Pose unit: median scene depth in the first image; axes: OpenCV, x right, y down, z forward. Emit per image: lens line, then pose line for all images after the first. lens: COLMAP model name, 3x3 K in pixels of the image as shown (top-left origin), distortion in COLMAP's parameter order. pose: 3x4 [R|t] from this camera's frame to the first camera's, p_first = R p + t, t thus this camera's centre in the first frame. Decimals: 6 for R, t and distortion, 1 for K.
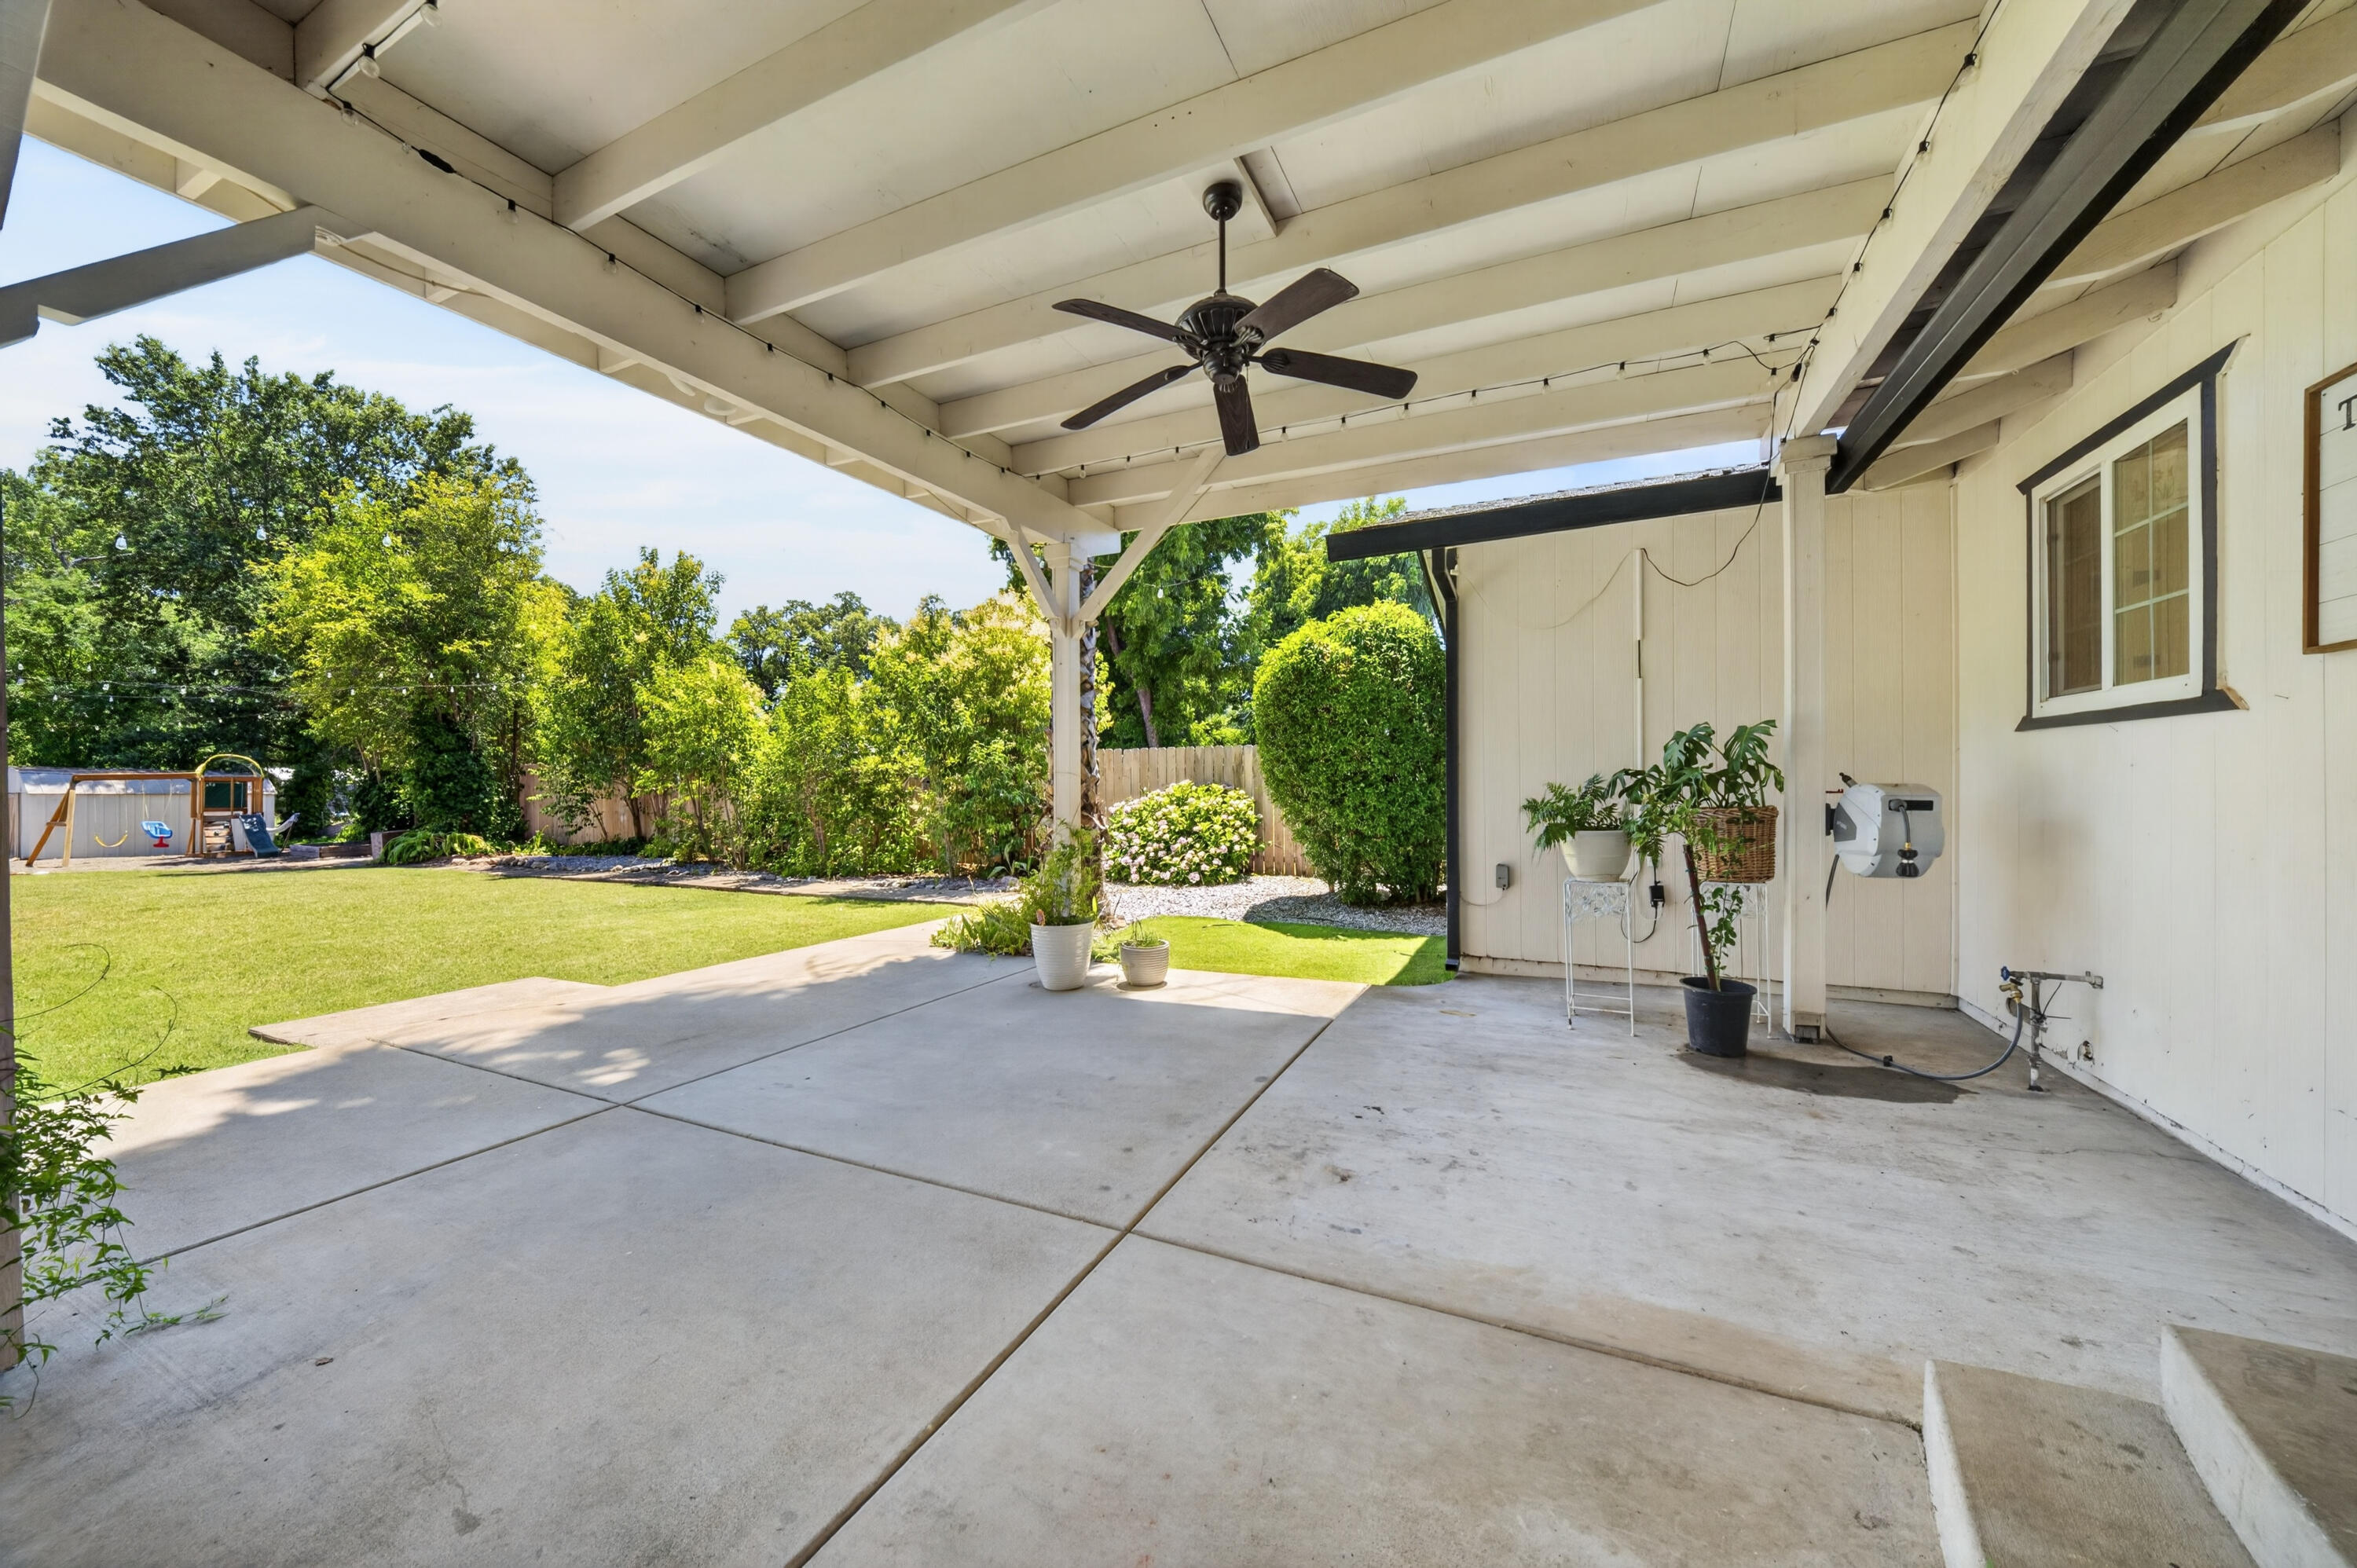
lens RADIAL K [[827.9, 0, 1185.0], [0, 827.9, 793.9], [0, 0, 1]] dist [-0.000892, -0.000422]
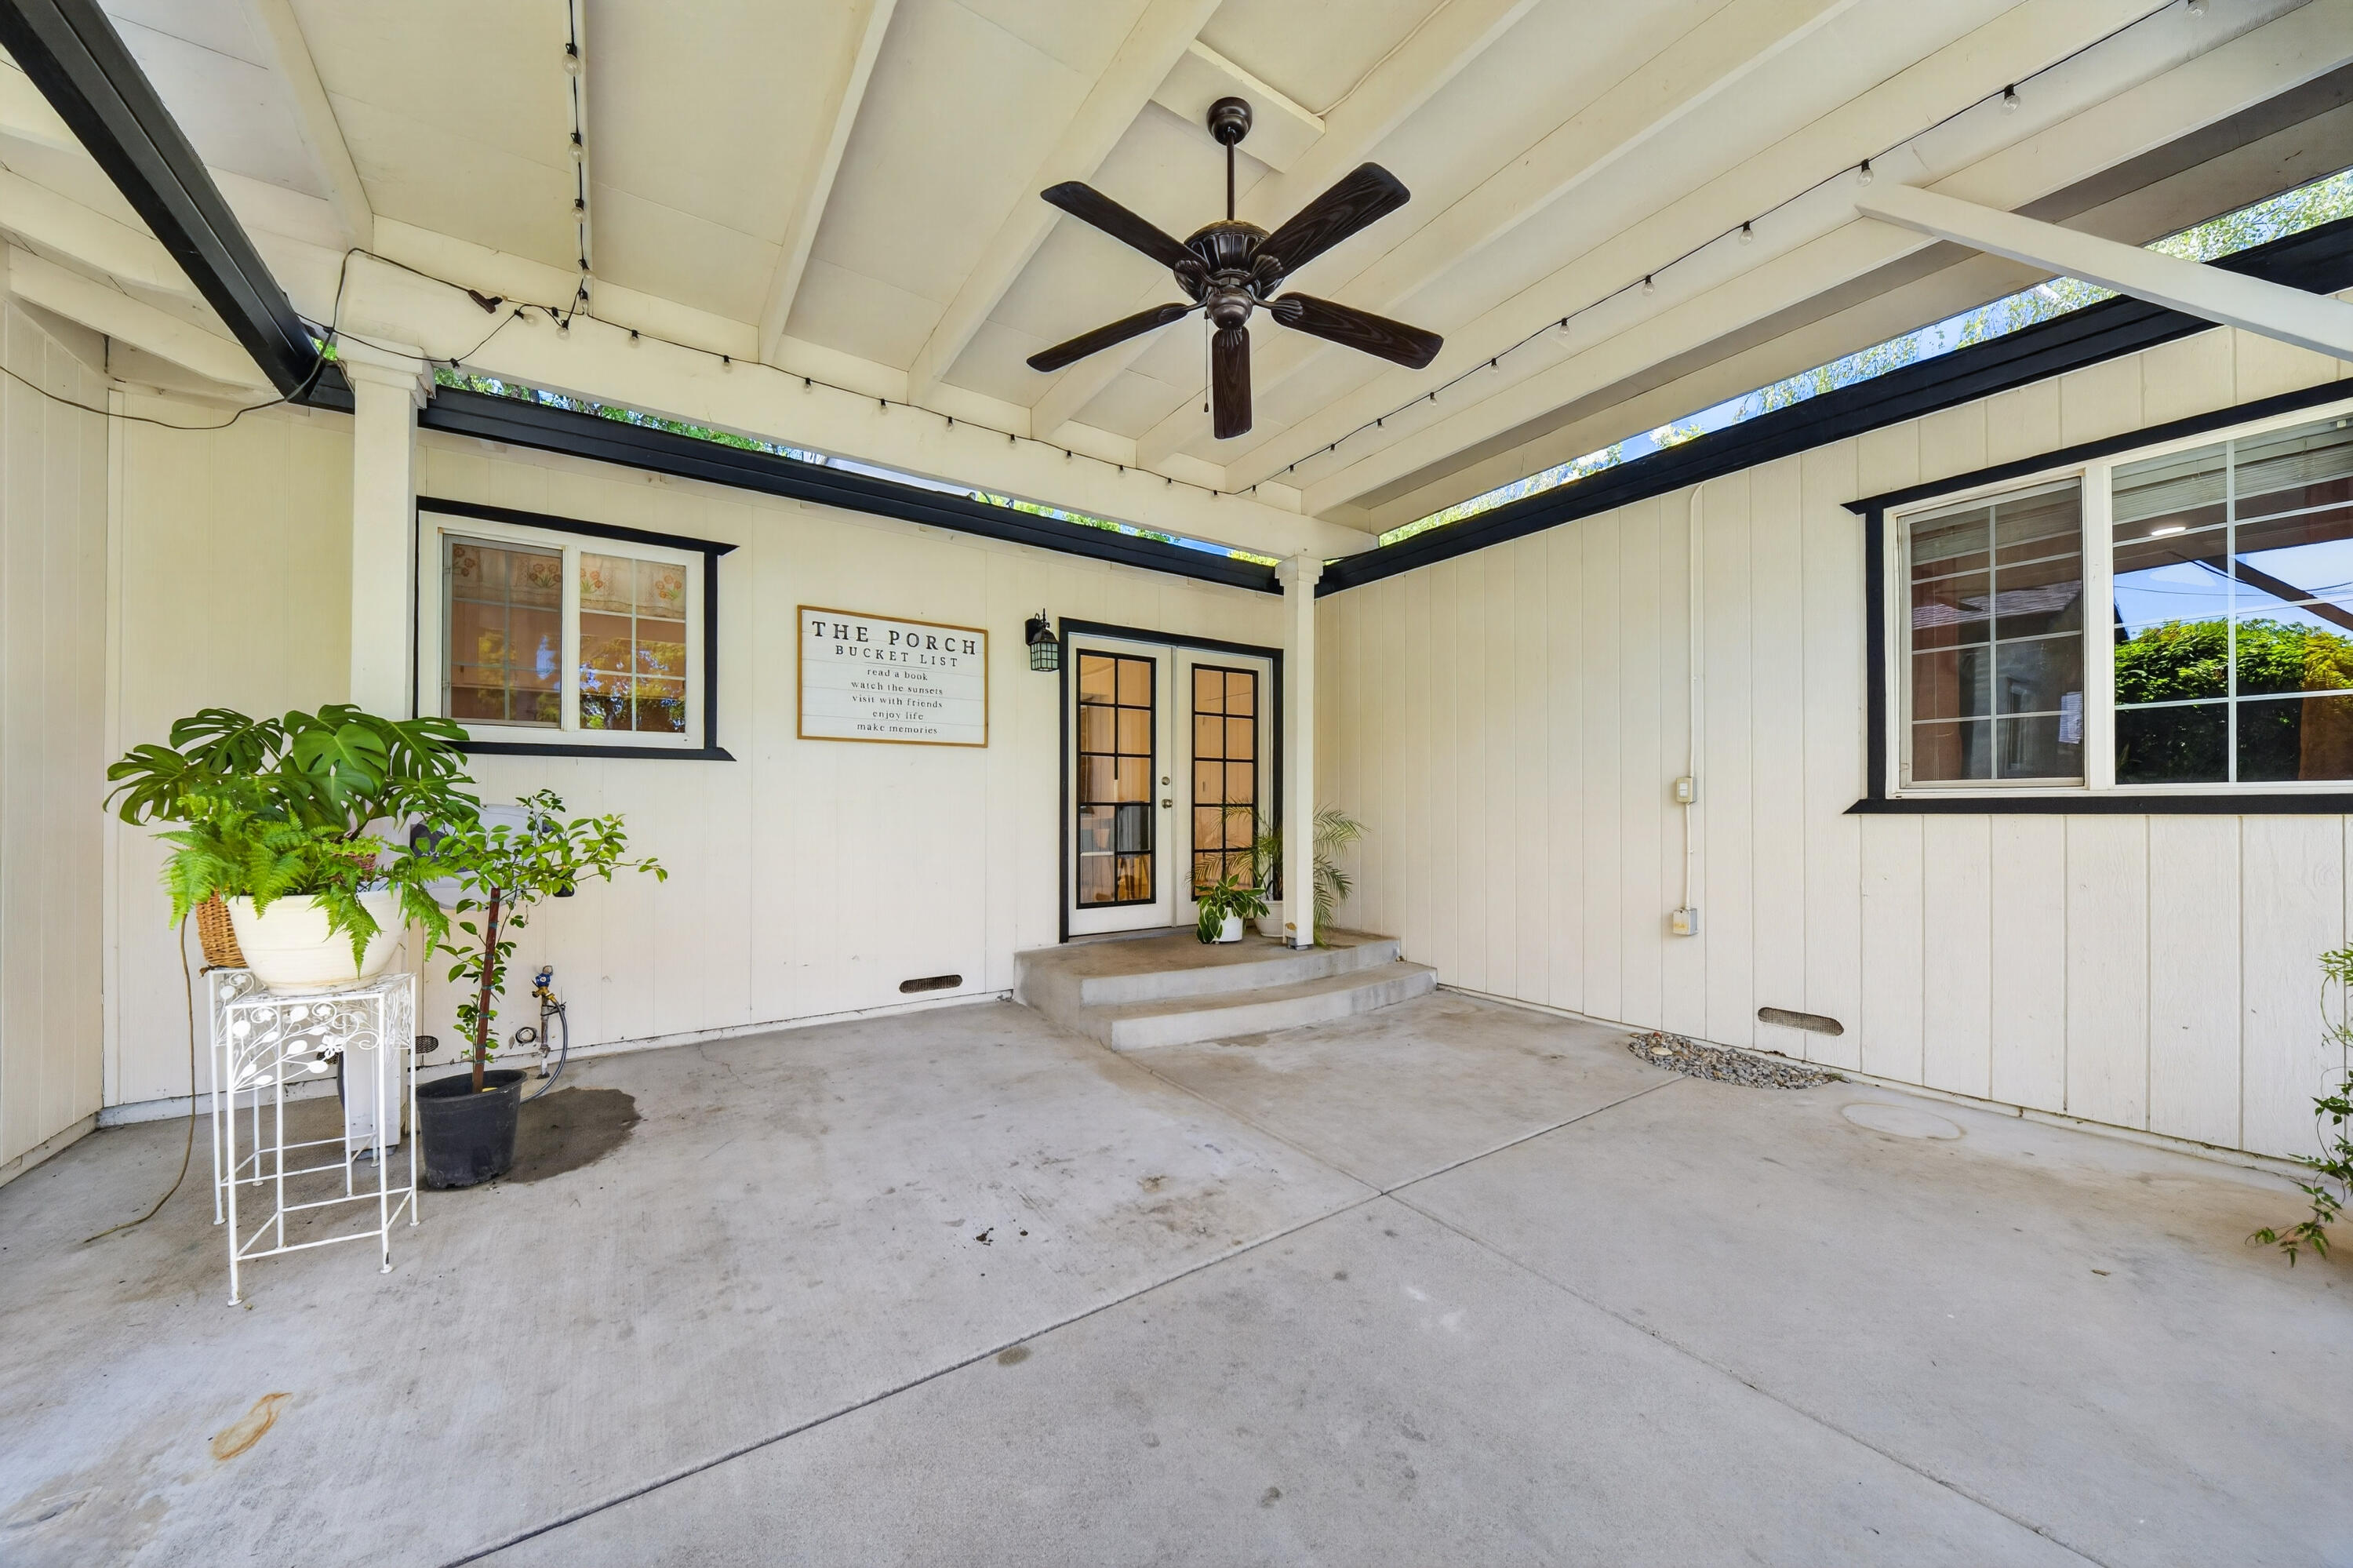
lens RADIAL K [[826.5, 0, 1183.0], [0, 826.5, 793.9], [0, 0, 1]] dist [-0.000892, -0.000422]
pose [[-0.868254, 0.019394, 0.495741, -0.324329], [0.017210, 0.999812, -0.008970, -0.002160], [-0.495822, 0.000744, -0.868424, 1.719950]]
